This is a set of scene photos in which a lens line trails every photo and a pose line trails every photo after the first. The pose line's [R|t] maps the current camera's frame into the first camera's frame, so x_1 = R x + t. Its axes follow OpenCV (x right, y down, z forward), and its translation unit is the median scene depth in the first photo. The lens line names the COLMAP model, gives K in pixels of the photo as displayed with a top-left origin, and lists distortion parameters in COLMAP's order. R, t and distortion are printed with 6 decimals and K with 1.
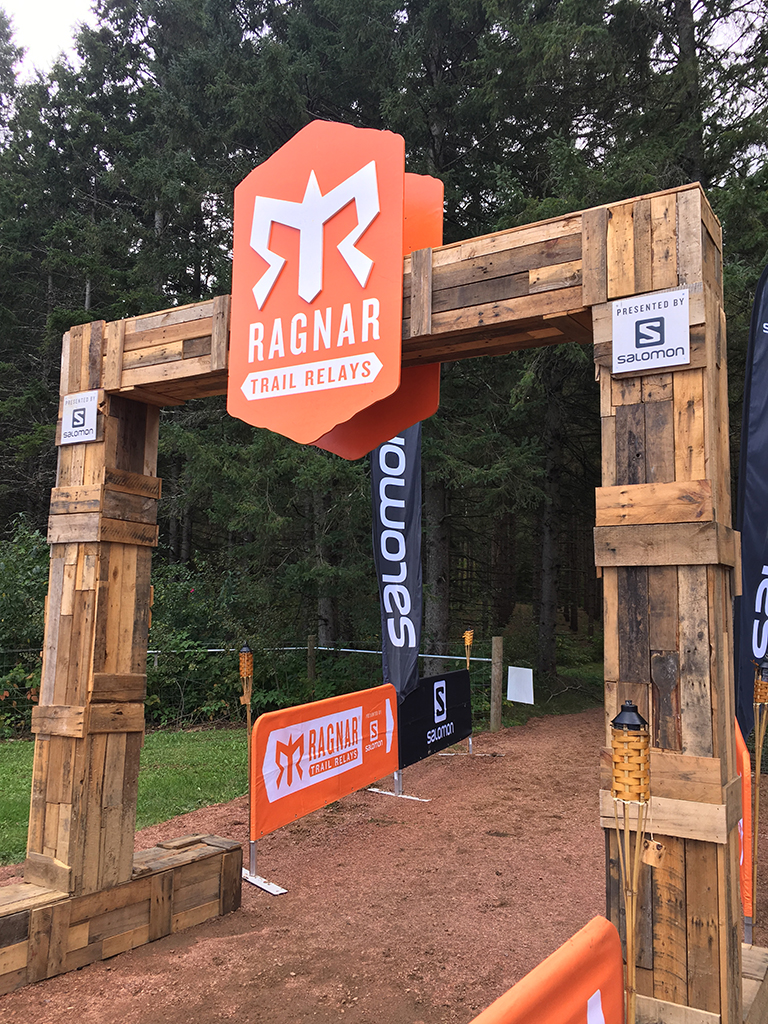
lens RADIAL K [[867.1, 0, 384.0], [0, 867.1, 512.0], [0, 0, 1]] dist [0.087648, -0.114810]
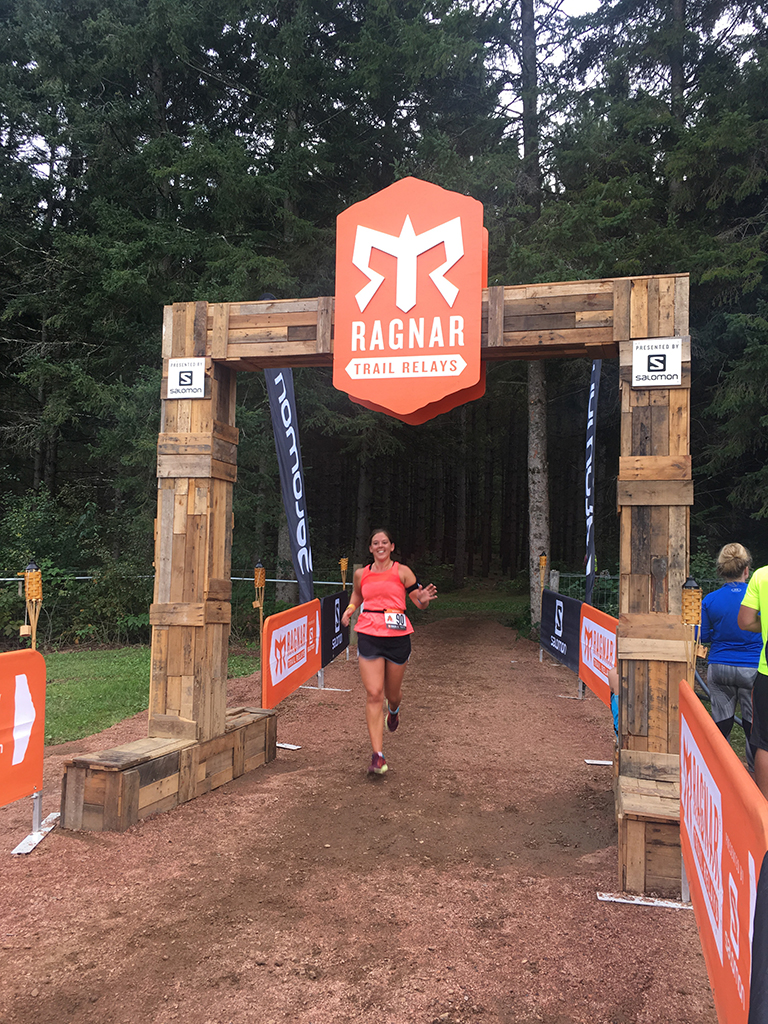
lens RADIAL K [[867.1, 0, 384.0], [0, 867.1, 512.0], [0, 0, 1]] dist [0.087648, -0.114810]
pose [[0.960240, 0.019672, 0.278481, -0.503314], [-0.039623, 0.997020, 0.066194, -0.012225], [-0.276348, -0.074596, 0.958158, -0.353859]]
